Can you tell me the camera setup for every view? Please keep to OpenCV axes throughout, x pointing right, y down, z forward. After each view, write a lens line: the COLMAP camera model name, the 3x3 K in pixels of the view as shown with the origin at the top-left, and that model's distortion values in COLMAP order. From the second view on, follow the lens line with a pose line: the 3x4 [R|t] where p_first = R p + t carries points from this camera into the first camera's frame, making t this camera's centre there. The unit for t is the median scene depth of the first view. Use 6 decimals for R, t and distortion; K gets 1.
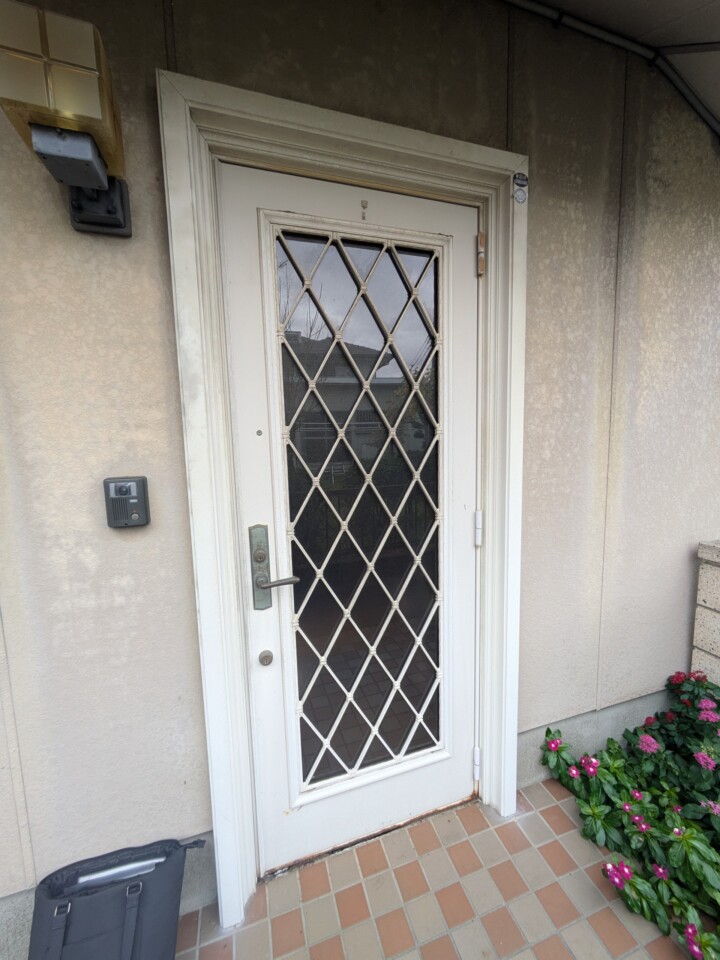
lens RADIAL K [[378.0, 0, 360.4], [0, 378.0, 471.9], [0, 0, 1]] dist [-0.001047, 0.001196]
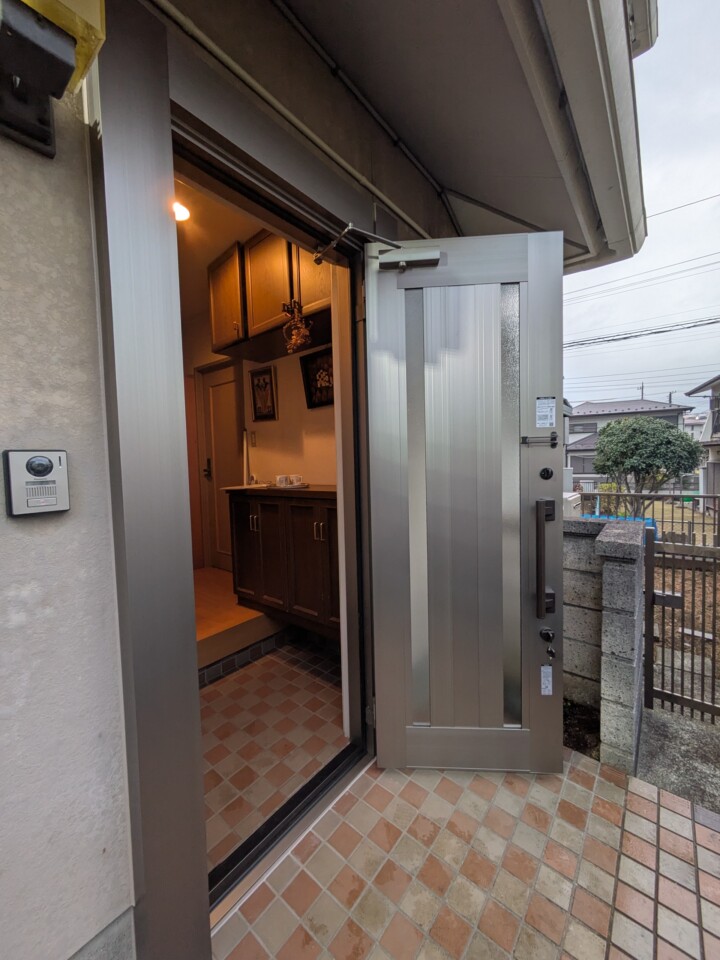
lens RADIAL K [[378.0, 0, 360.5], [0, 378.0, 473.3], [0, 0, 1]] dist [-0.001047, 0.001196]
pose [[0.835493, -0.020749, 0.549110, -0.443758], [0.064138, 0.996139, -0.059948, 0.134981], [-0.545746, 0.085305, 0.833597, 0.001331]]
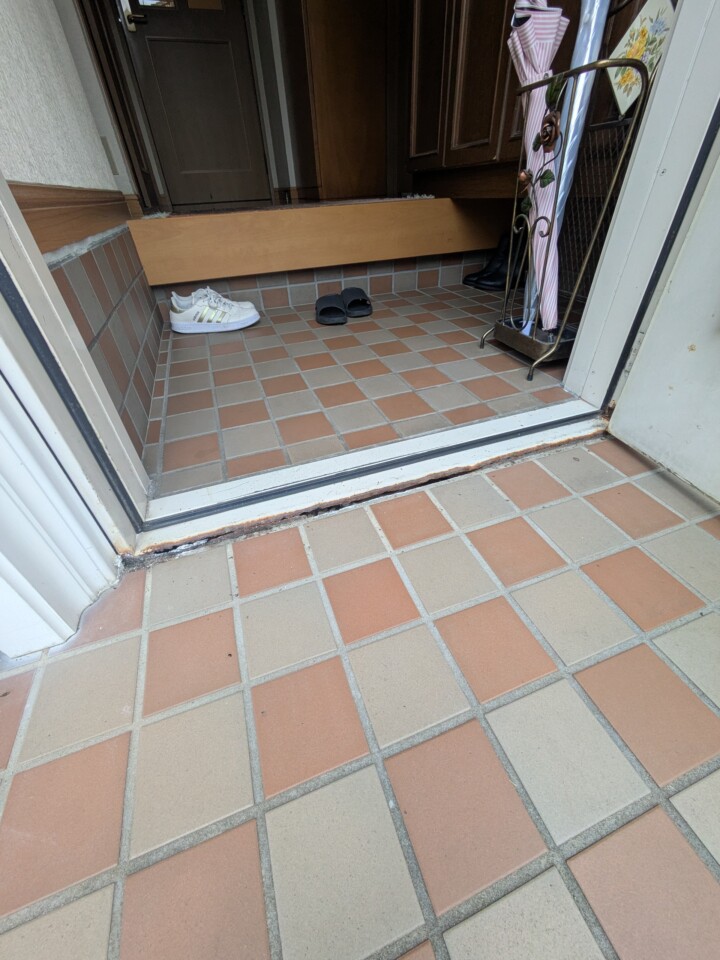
lens RADIAL K [[378.0, 0, 363.3], [0, 378.0, 479.7], [0, 0, 1]] dist [-0.001047, 0.001196]
pose [[0.999260, -0.034003, 0.017955, -0.032755], [0.019578, 0.851791, 0.523516, 0.912037], [-0.033095, -0.522777, 0.851827, 0.796153]]
